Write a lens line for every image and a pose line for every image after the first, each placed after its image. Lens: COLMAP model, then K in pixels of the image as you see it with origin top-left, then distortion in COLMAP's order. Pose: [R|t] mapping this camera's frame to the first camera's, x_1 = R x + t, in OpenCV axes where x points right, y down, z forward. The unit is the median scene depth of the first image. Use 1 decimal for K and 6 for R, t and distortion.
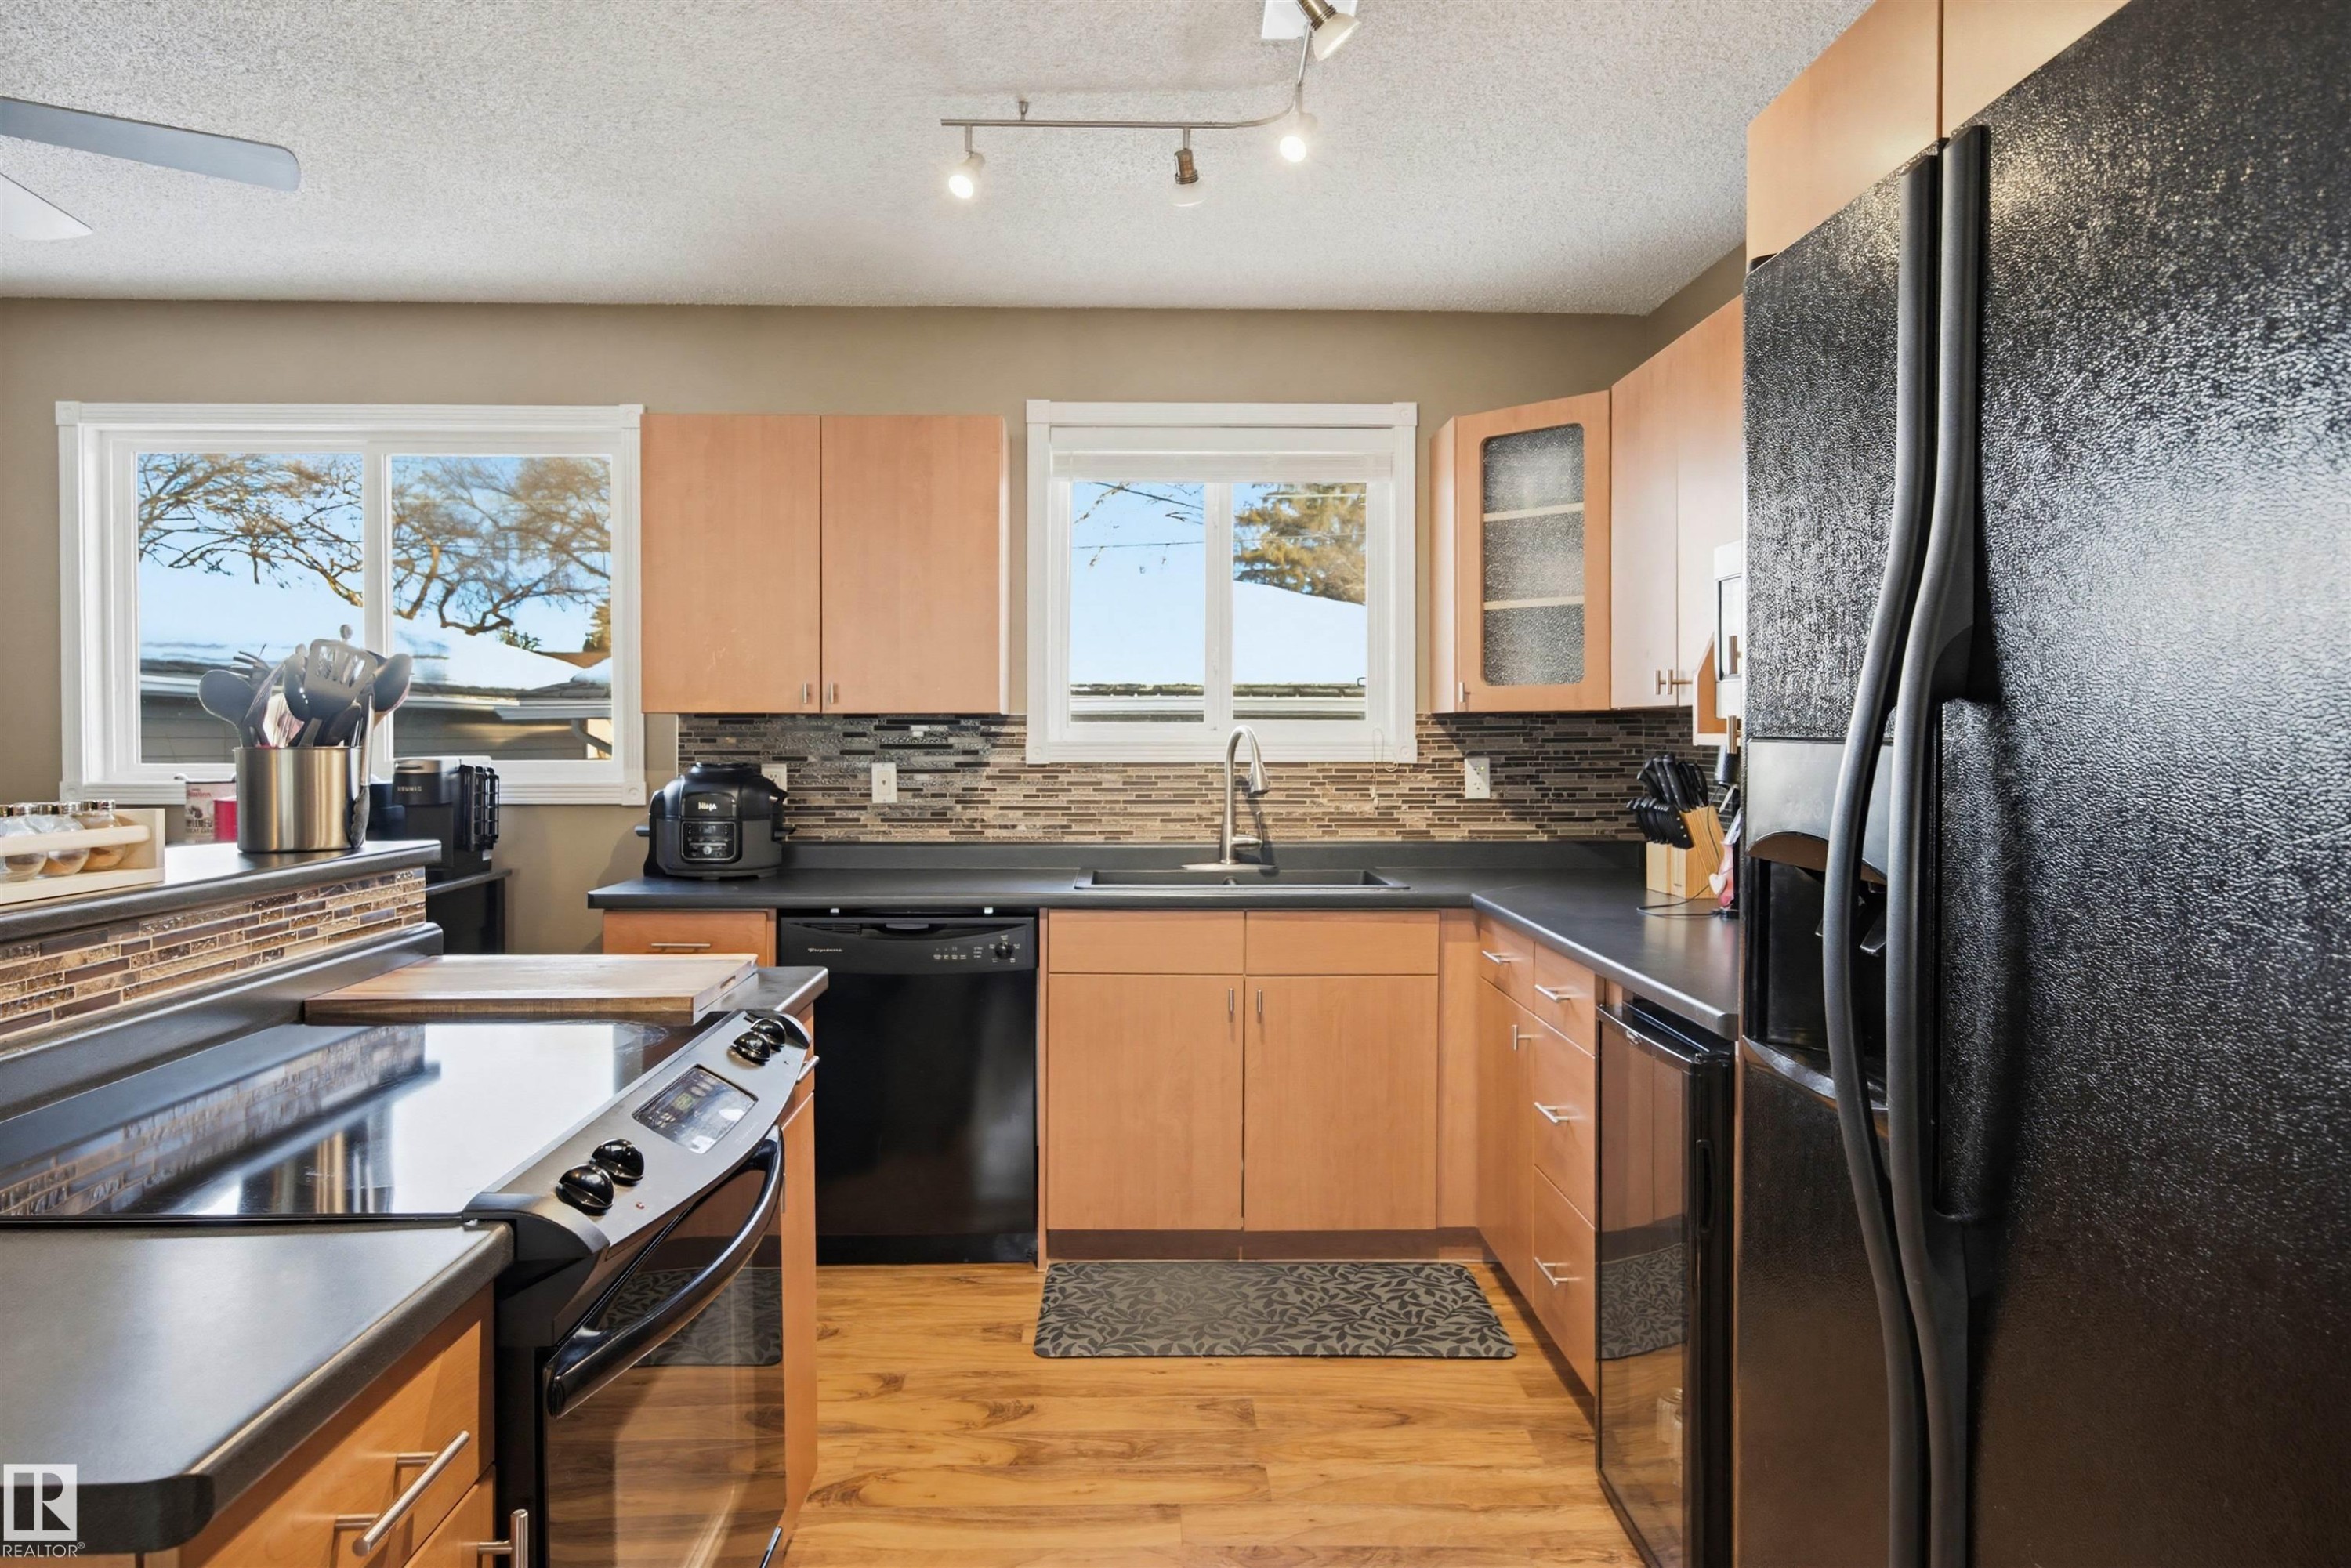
lens RADIAL K [[1449.2, 0, 1175.6], [0, 1449.2, 743.9], [0, 0, 1]] dist [-0.015610, 0.008790]
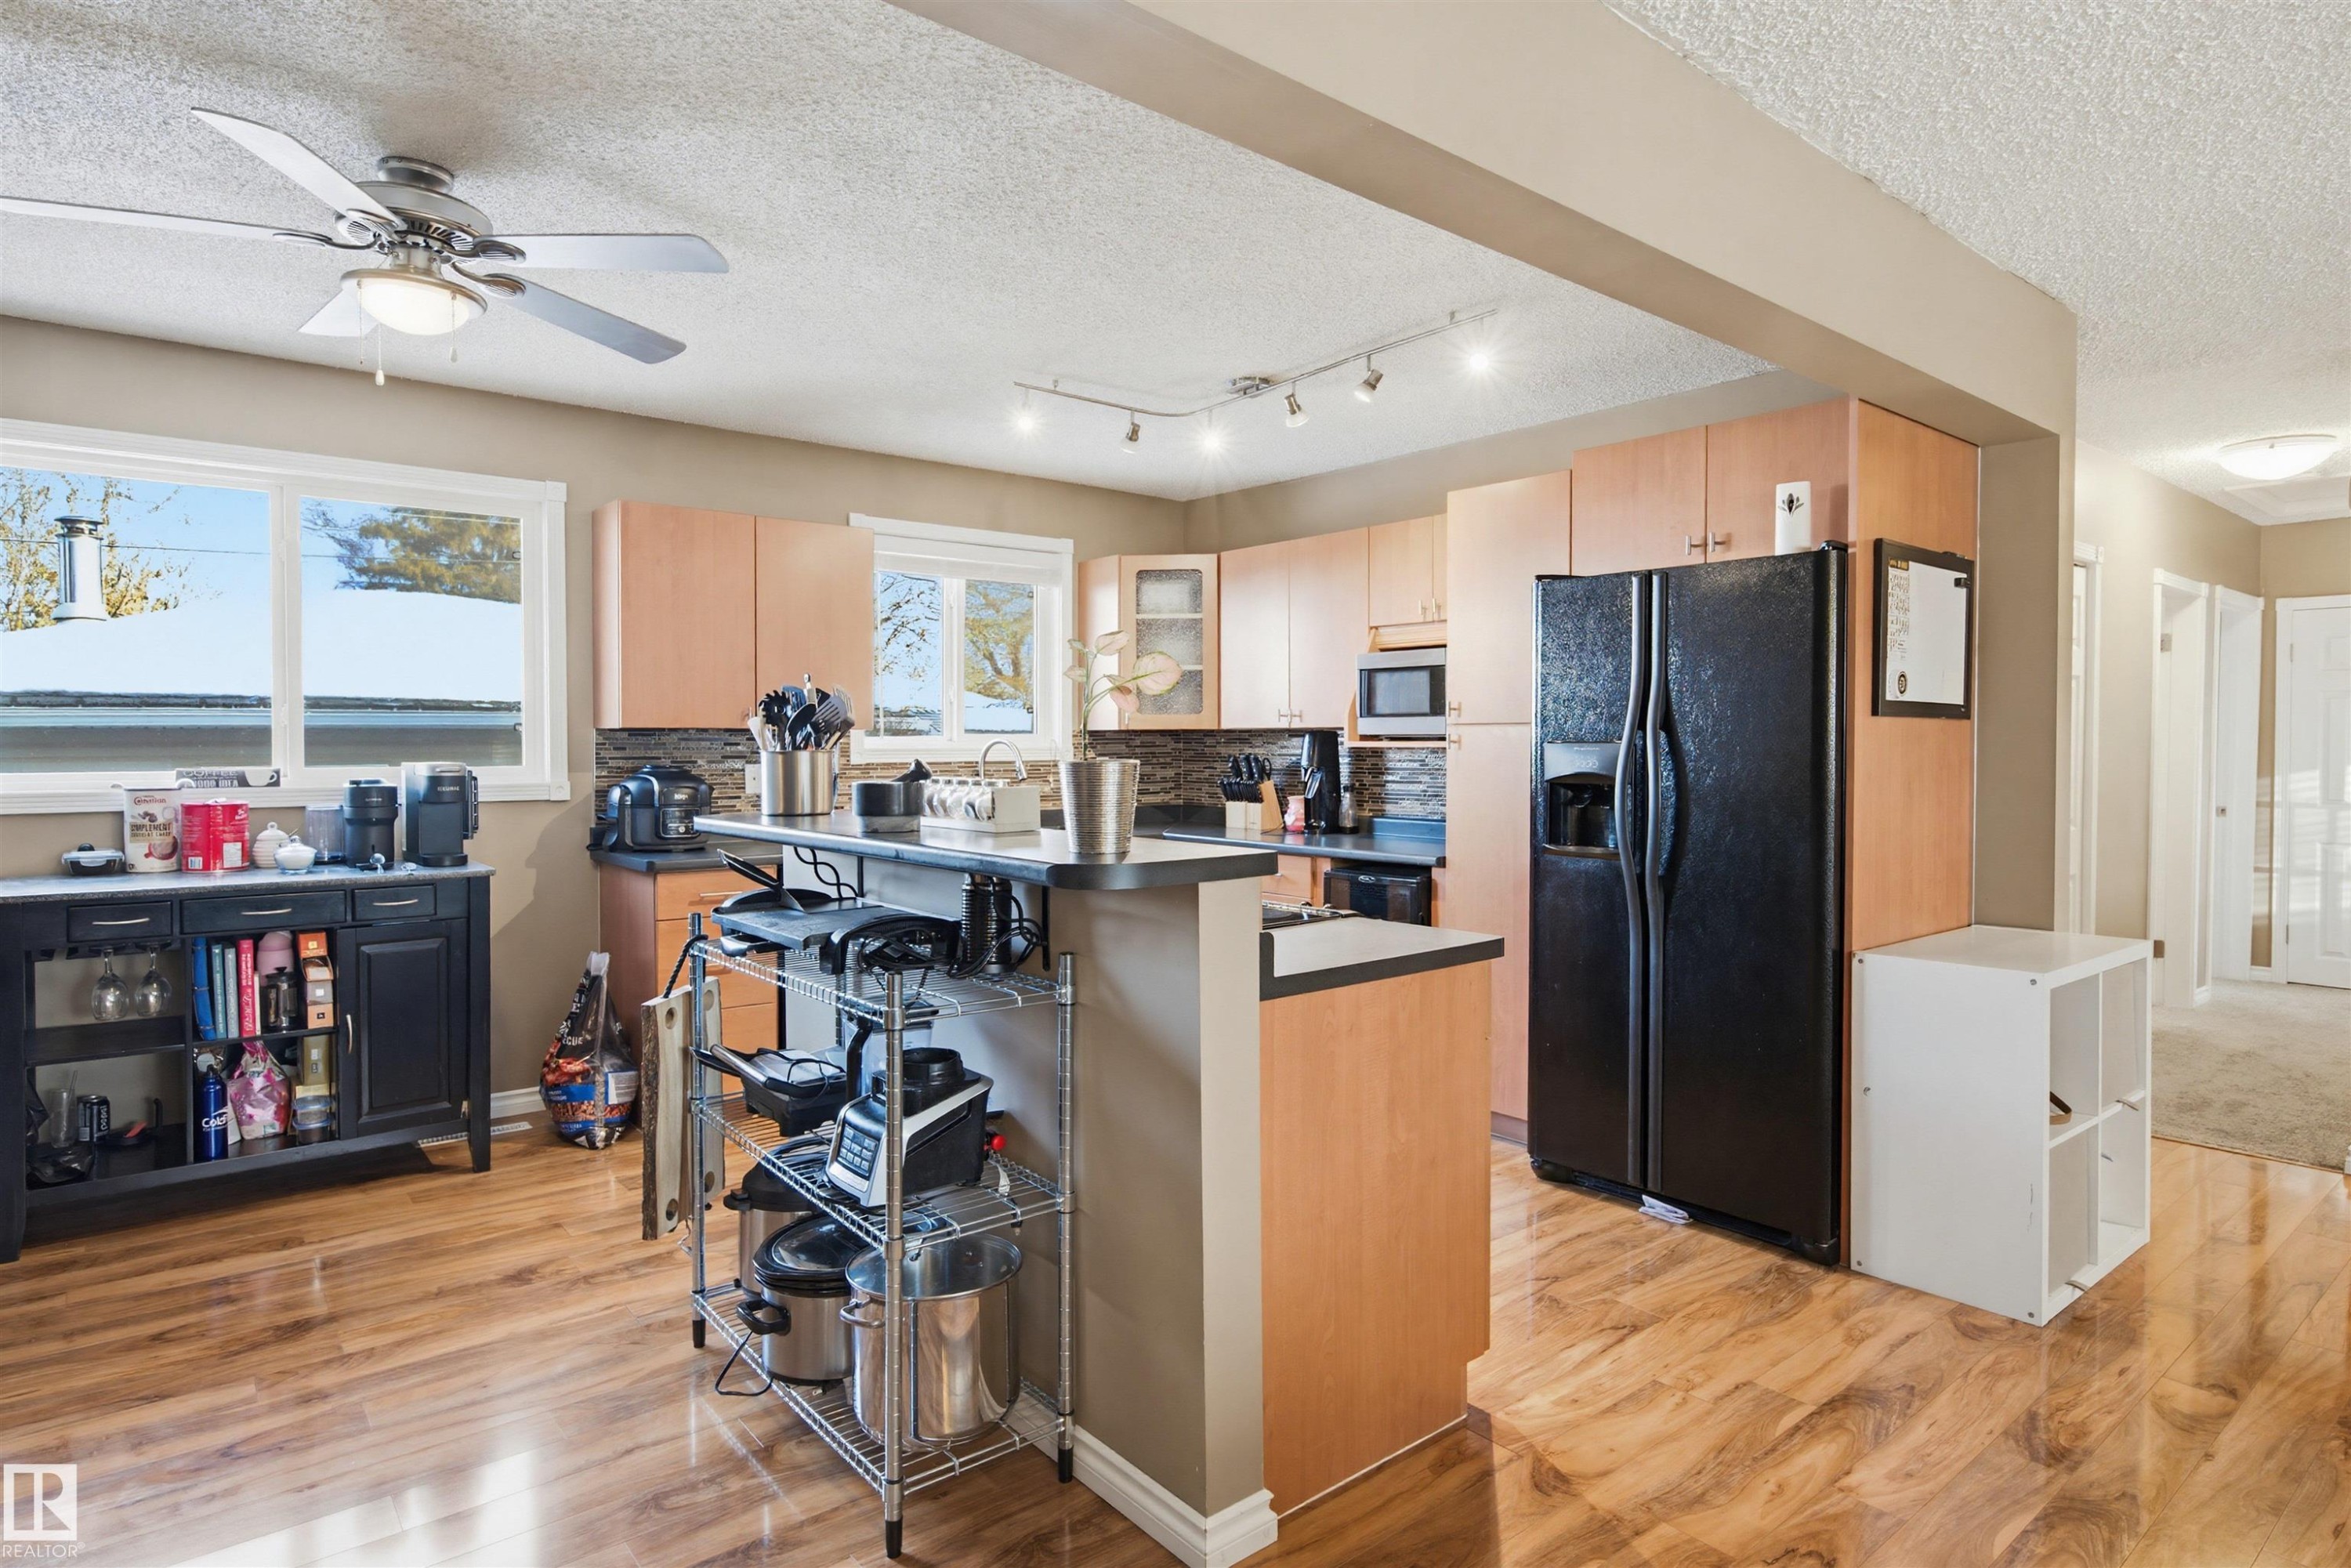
lens RADIAL K [[1284.8, 0, 1159.7], [0, 1284.8, 776.6], [0, 0, 1]] dist [-0.016084, -0.000601]
pose [[0.795692, -0.017268, 0.605455, -0.640510], [0.007635, 0.999800, 0.018481, 0.005047], [-0.605653, -0.010083, 0.795665, -0.213204]]
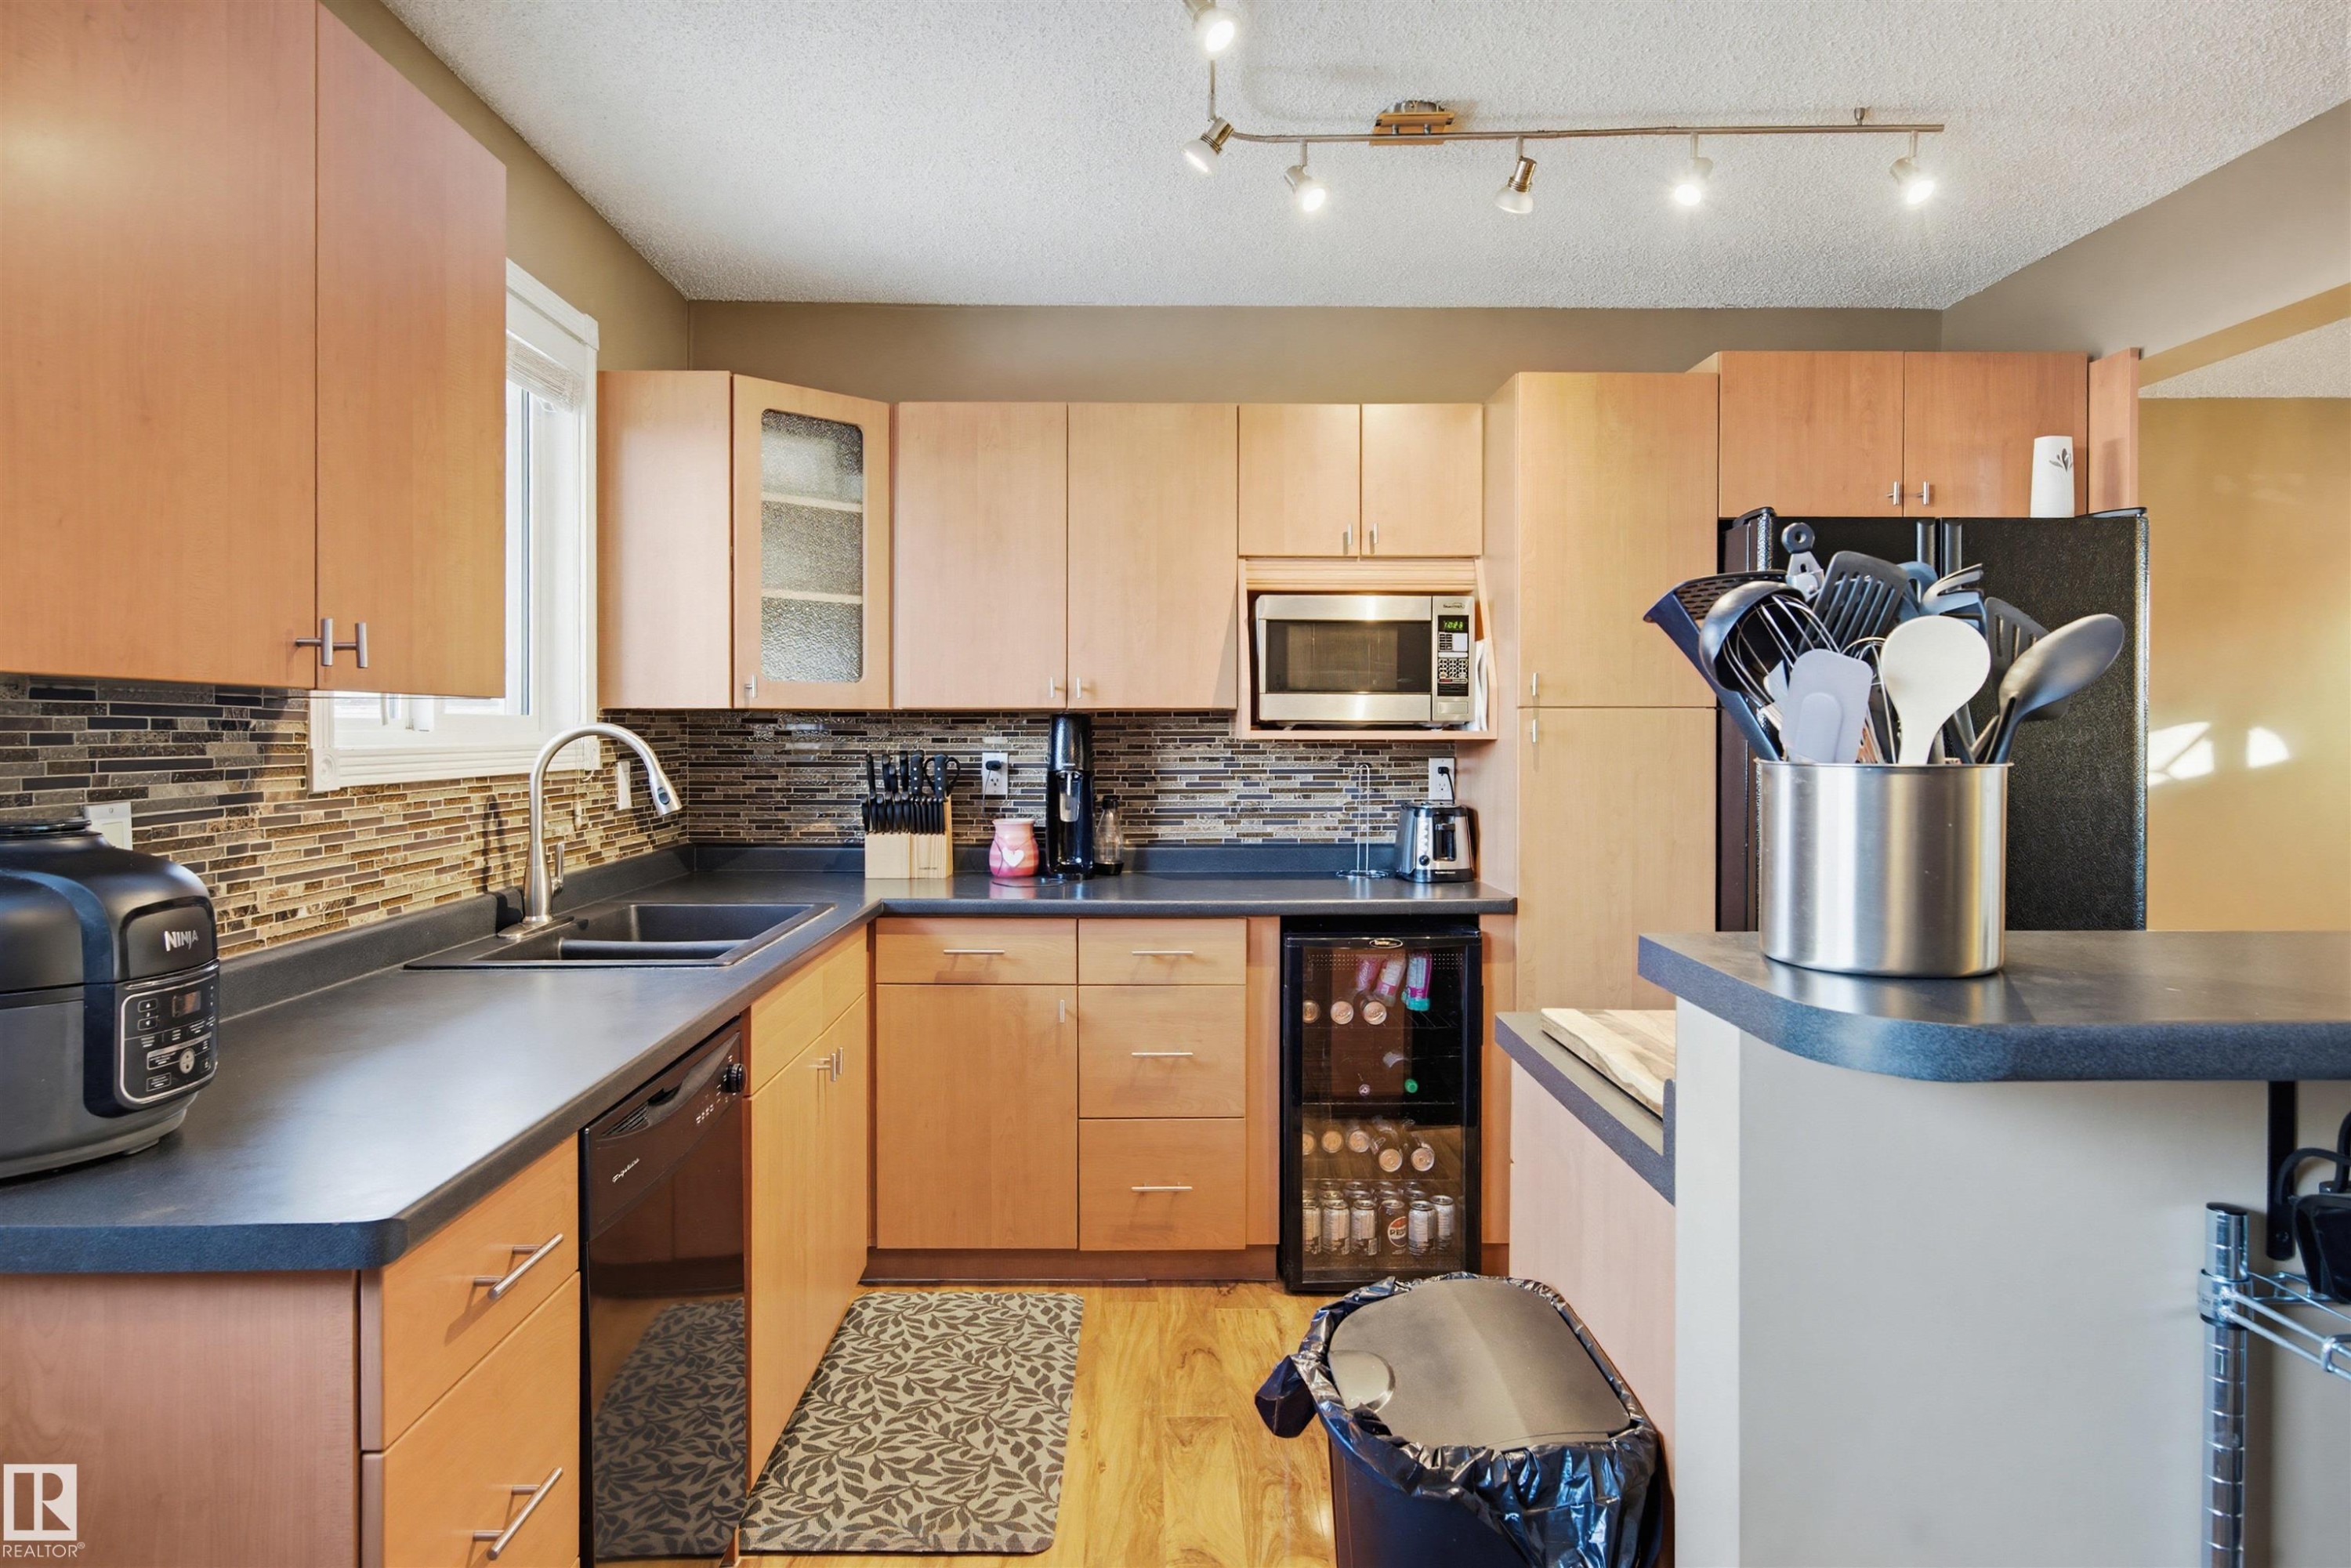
lens RADIAL K [[1413.9, 0, 1115.8], [0, 1413.9, 741.4], [0, 0, 1]] dist [0.000832, -0.000215]
pose [[0.022549, -0.008890, 0.999706, -0.620850], [0.009679, 0.999916, 0.008673, -0.006450], [-0.999699, 0.009480, 0.022633, 0.700156]]
